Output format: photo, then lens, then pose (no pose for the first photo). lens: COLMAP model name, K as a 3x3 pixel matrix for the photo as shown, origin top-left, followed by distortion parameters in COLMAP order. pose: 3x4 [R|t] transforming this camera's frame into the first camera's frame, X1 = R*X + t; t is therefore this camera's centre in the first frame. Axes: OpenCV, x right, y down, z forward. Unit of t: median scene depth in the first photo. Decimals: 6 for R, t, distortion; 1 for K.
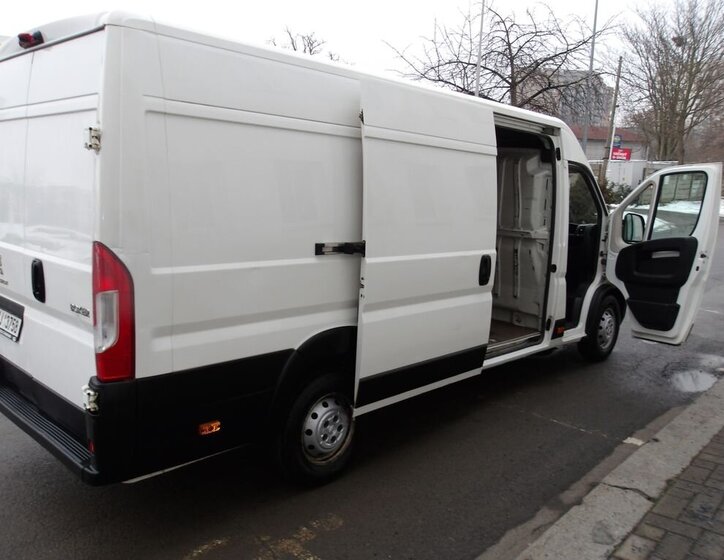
lens RADIAL K [[621.9, 0, 362.0], [0, 621.9, 280.0], [0, 0, 1]] dist [0.009018, 0.000121]
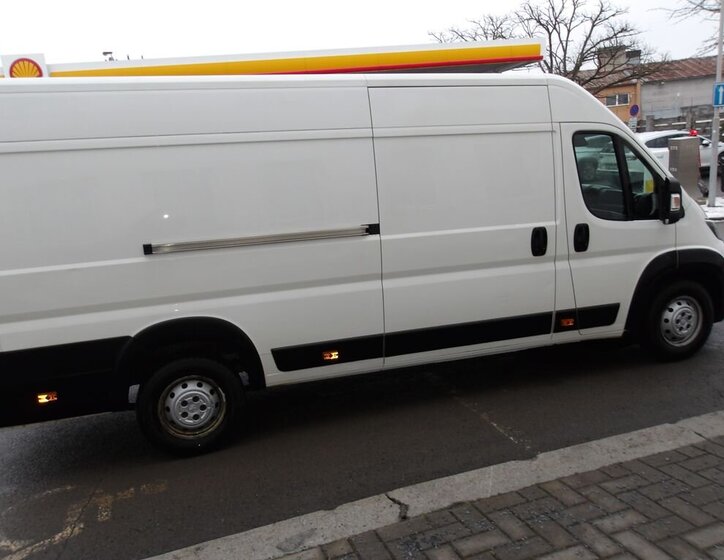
lens RADIAL K [[621.9, 0, 362.0], [0, 621.9, 280.0], [0, 0, 1]] dist [0.009018, 0.000121]
pose [[0.870785, -0.005230, -0.491636, 0.752199], [0.024662, 0.999149, 0.033052, -0.019660], [0.491045, -0.040906, 0.870173, 0.180246]]
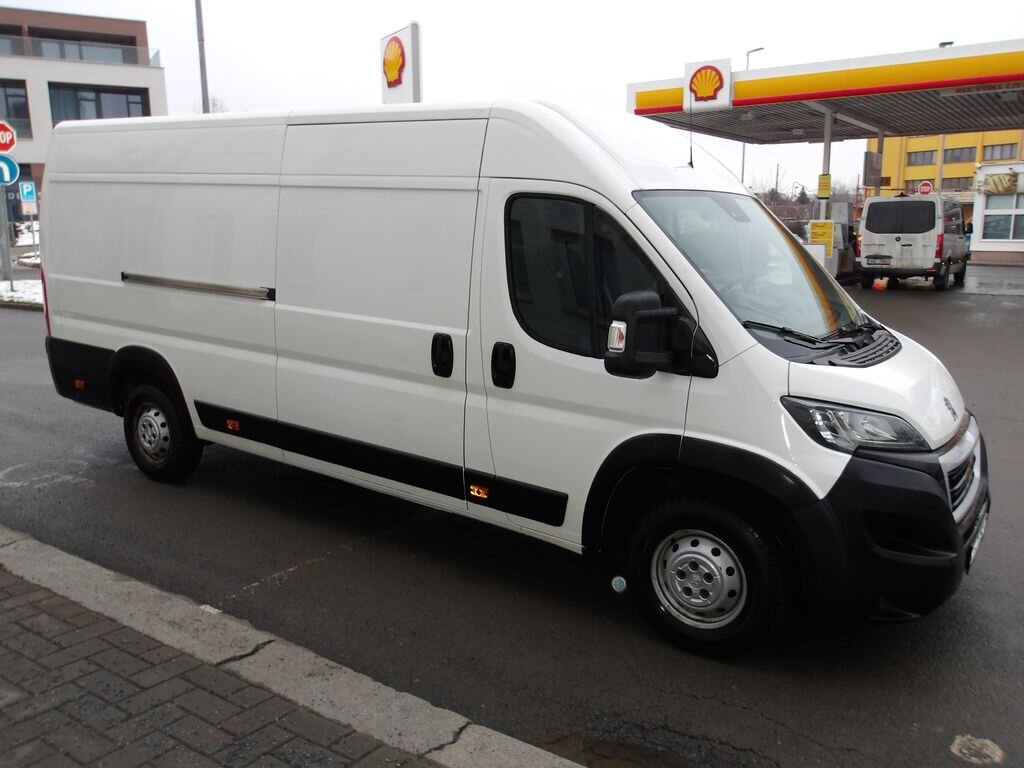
lens RADIAL K [[856.6, 0, 512.0], [0, 856.6, 384.0], [0, 0, 1]] dist [0.012080, 0.006546]
pose [[0.139076, 0.155368, -0.978018, 1.593523], [-0.164720, 0.977487, 0.131860, -0.176656], [0.976486, 0.142761, 0.161537, 1.367117]]
